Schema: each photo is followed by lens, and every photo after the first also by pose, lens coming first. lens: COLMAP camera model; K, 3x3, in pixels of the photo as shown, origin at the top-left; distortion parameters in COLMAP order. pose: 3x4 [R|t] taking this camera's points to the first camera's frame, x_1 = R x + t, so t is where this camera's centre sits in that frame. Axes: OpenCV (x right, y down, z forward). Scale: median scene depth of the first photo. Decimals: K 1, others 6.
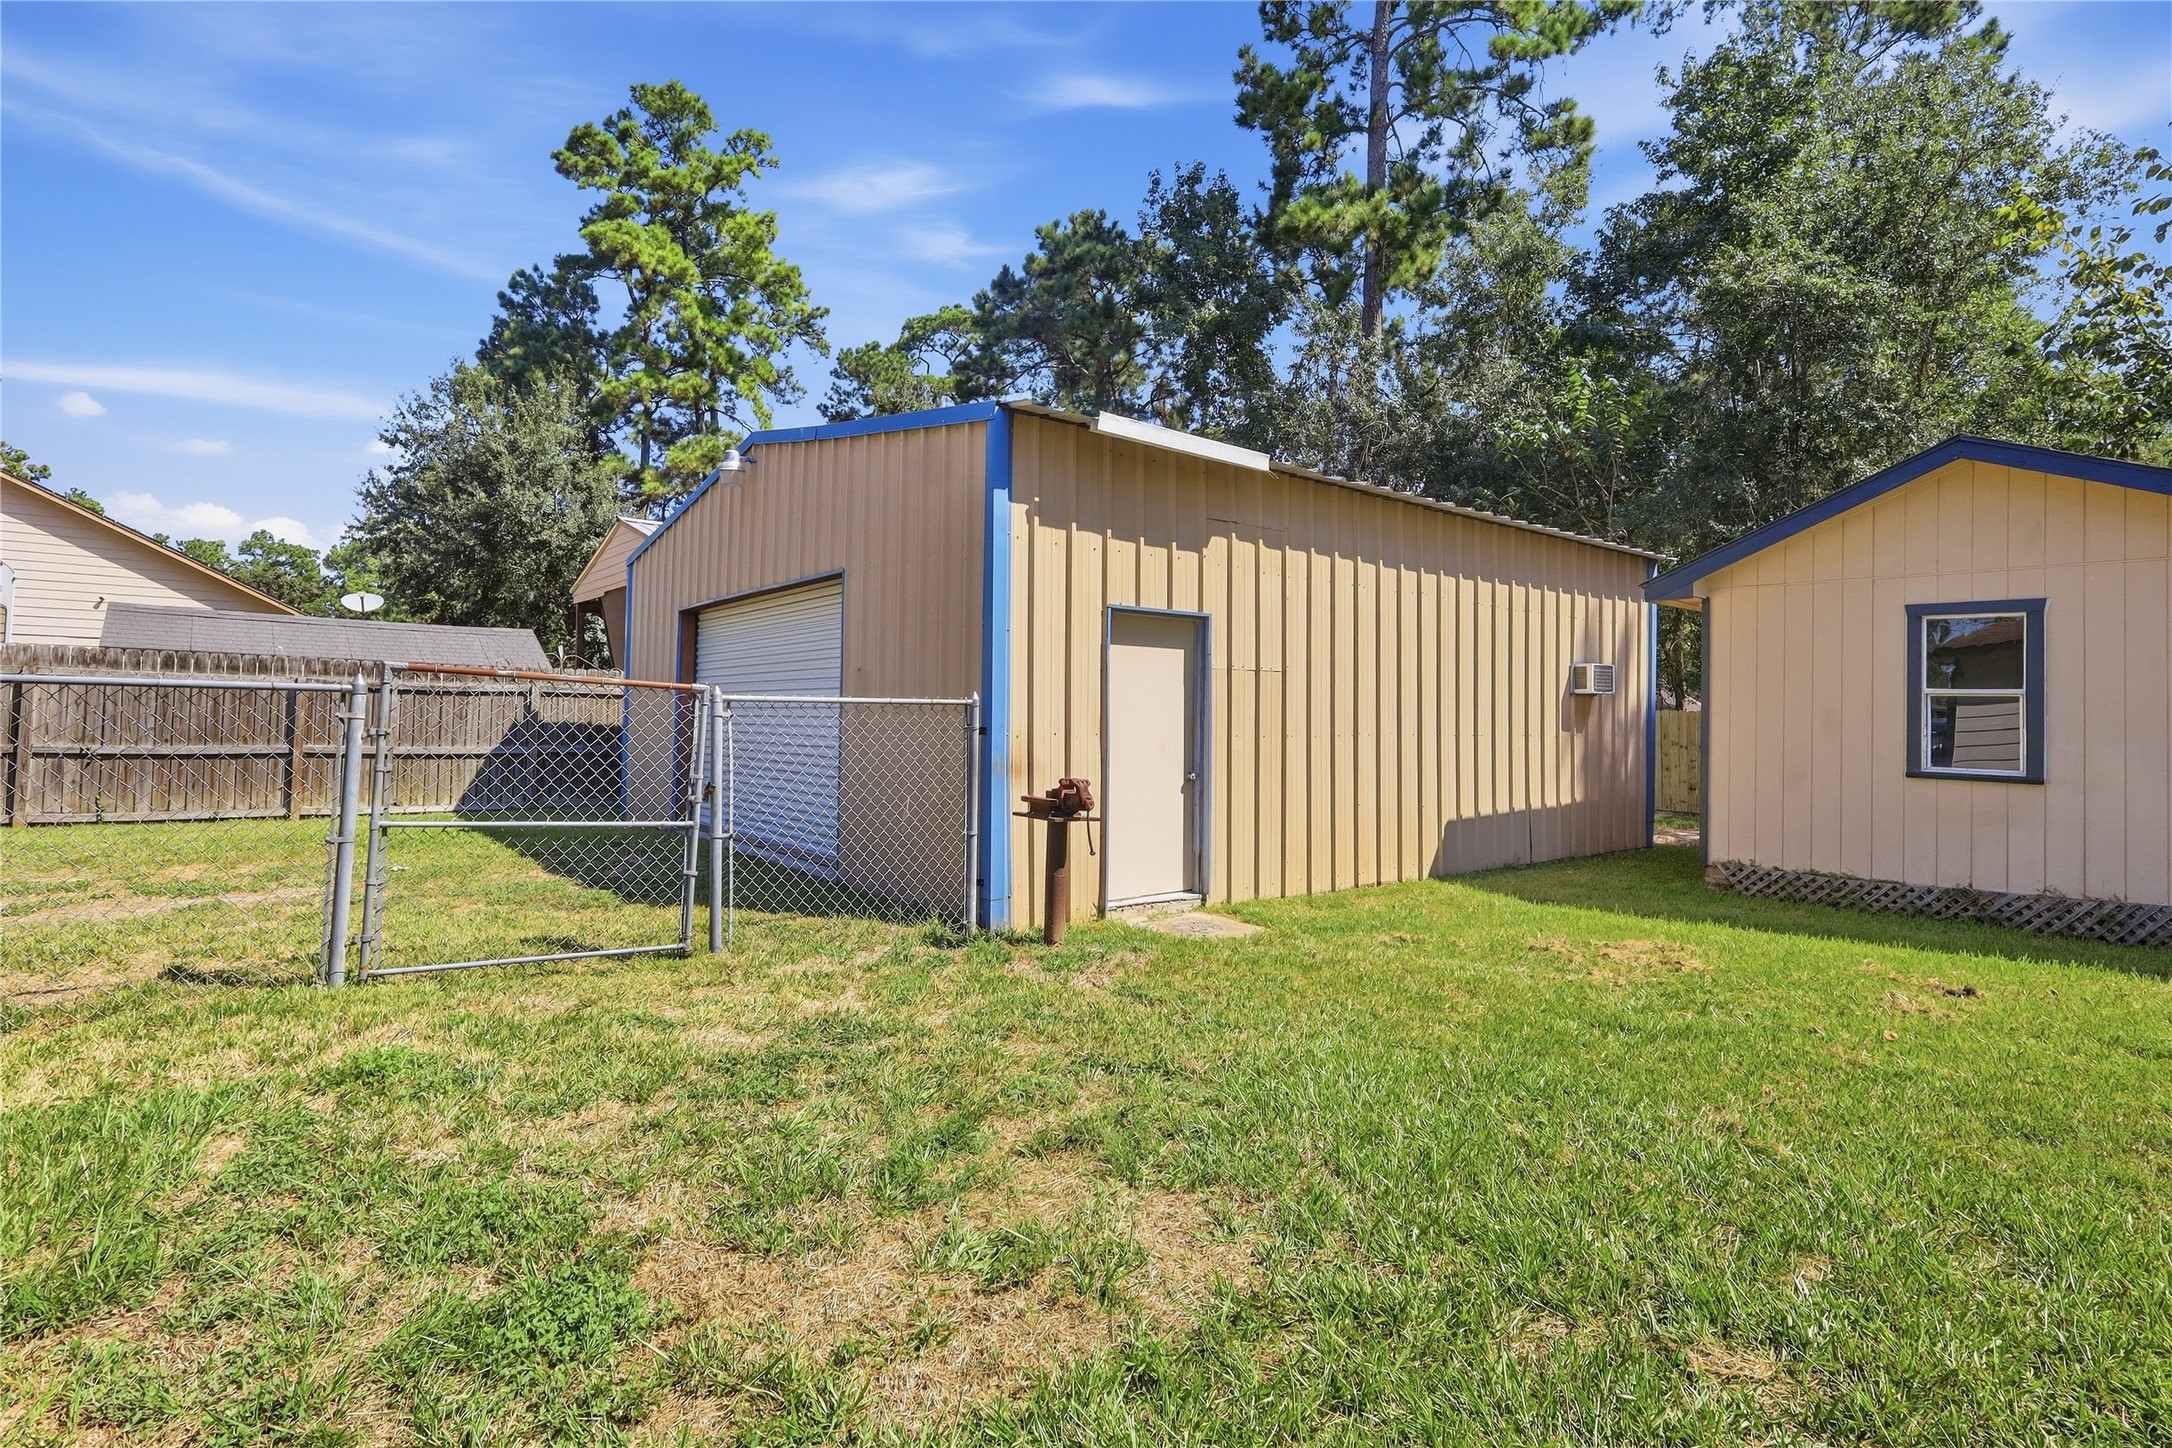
lens RADIAL K [[986.0, 0, 1086.0], [0, 986.0, 724.0], [0, 0, 1]] dist [0.002867, 0.000388]
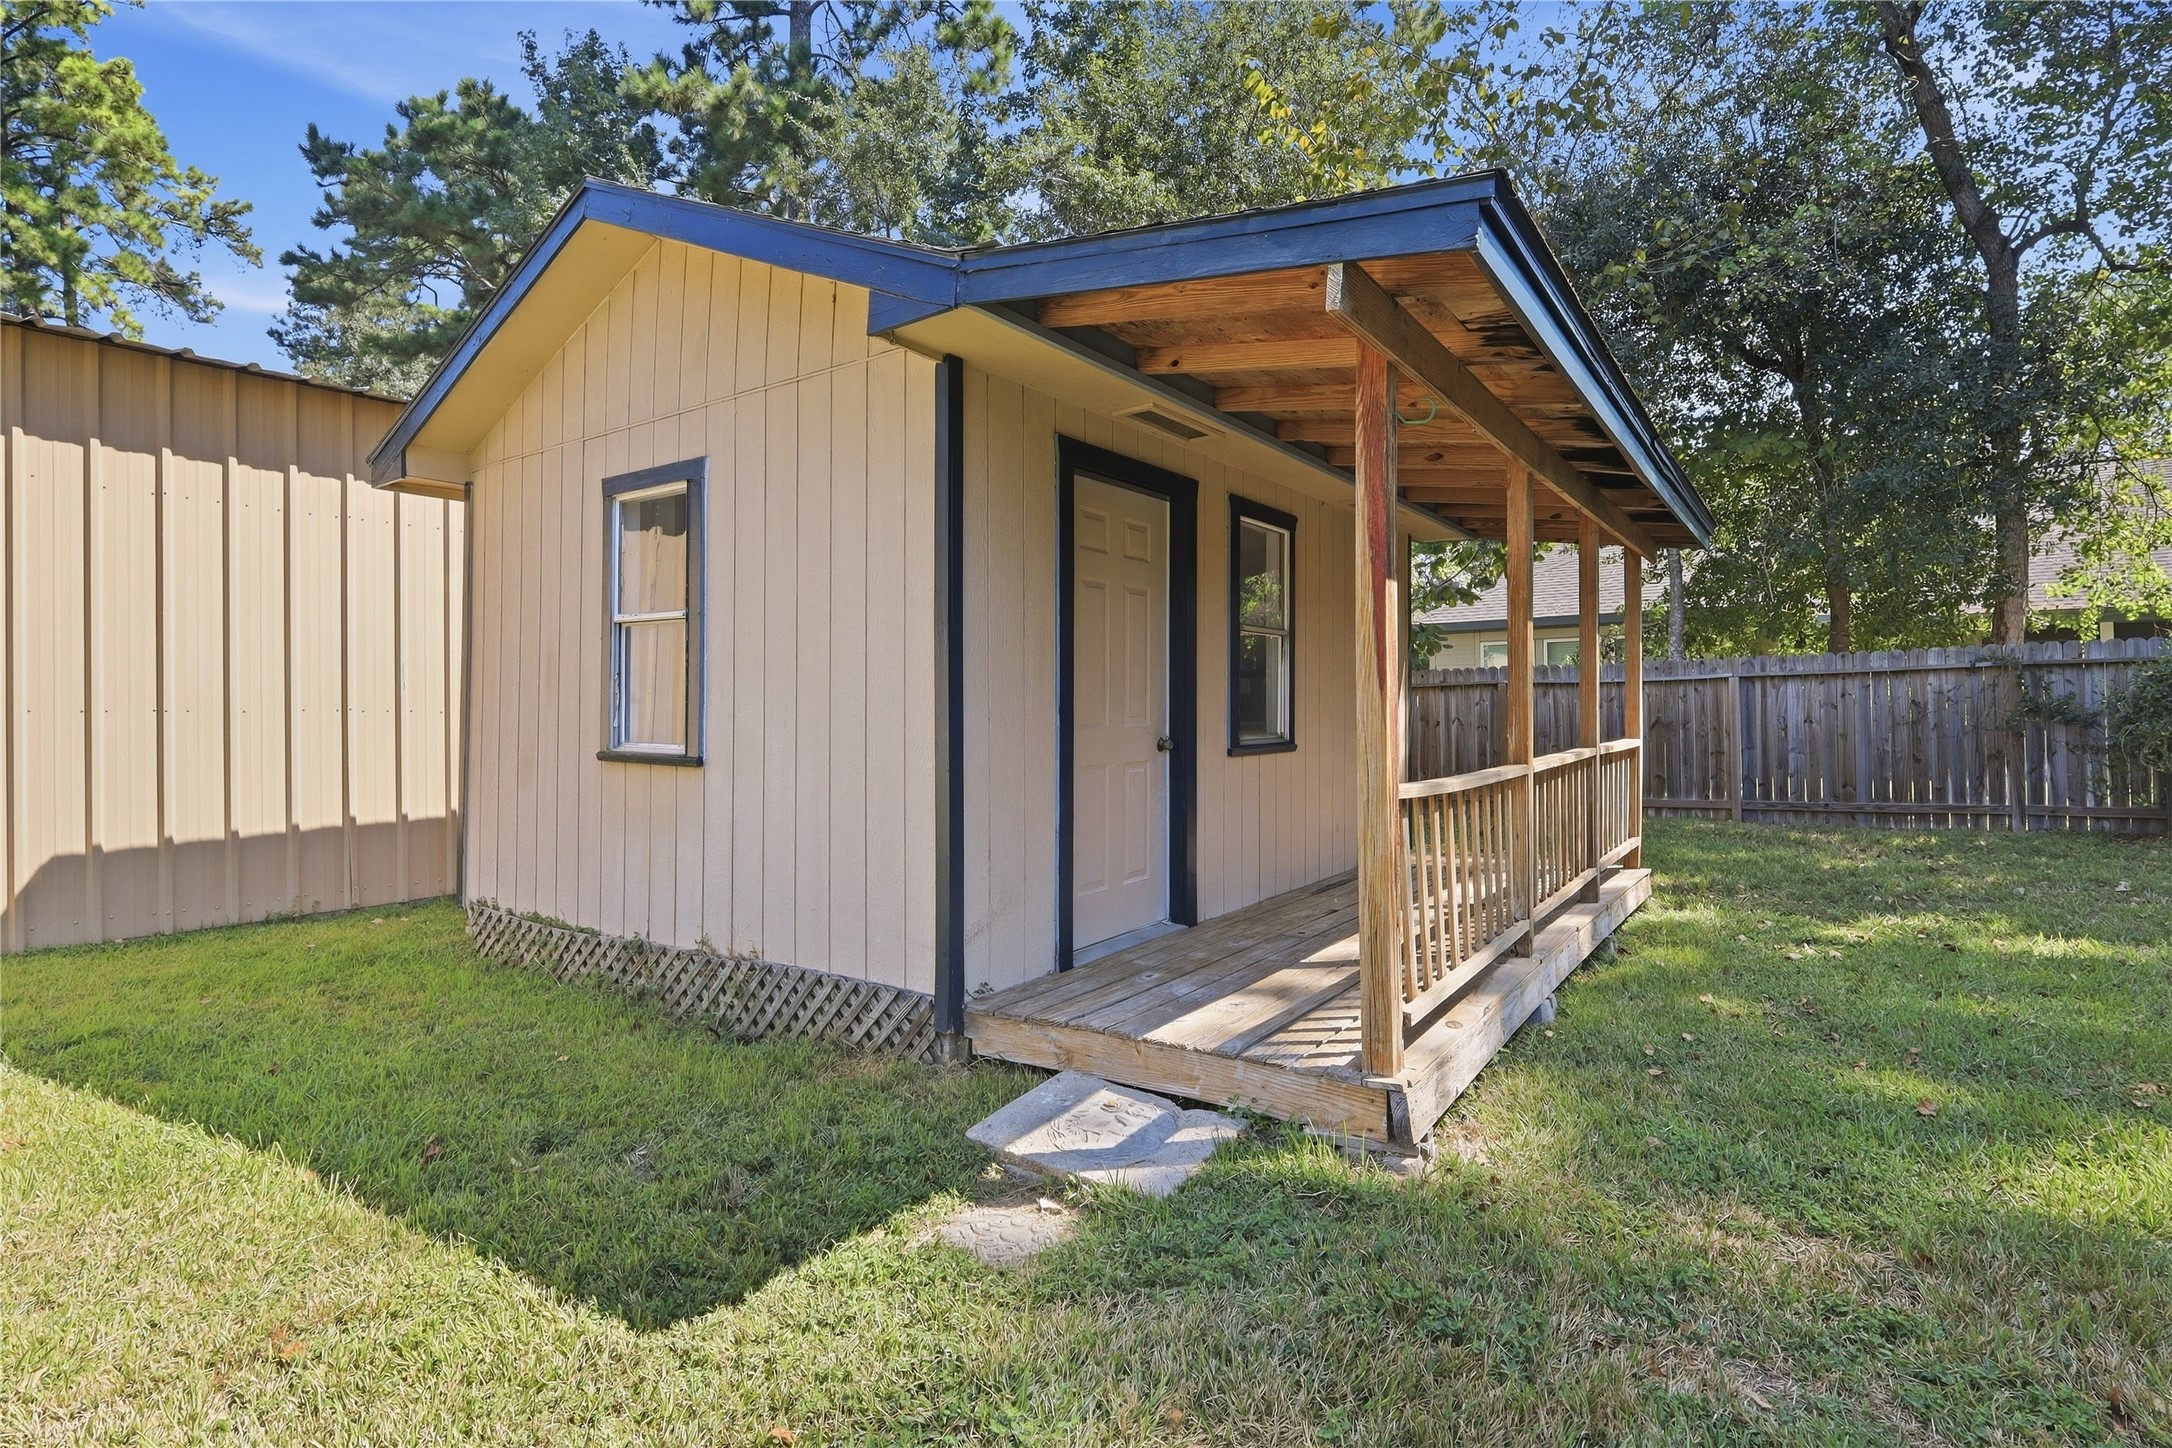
lens RADIAL K [[986.0, 0, 1086.0], [0, 986.0, 724.0], [0, 0, 1]] dist [0.002867, 0.000388]
pose [[0.973725, -0.020678, 0.226784, 0.312806], [0.019962, 0.999786, 0.005453, 0.011018], [-0.226848, -0.000783, 0.973930, 0.106436]]
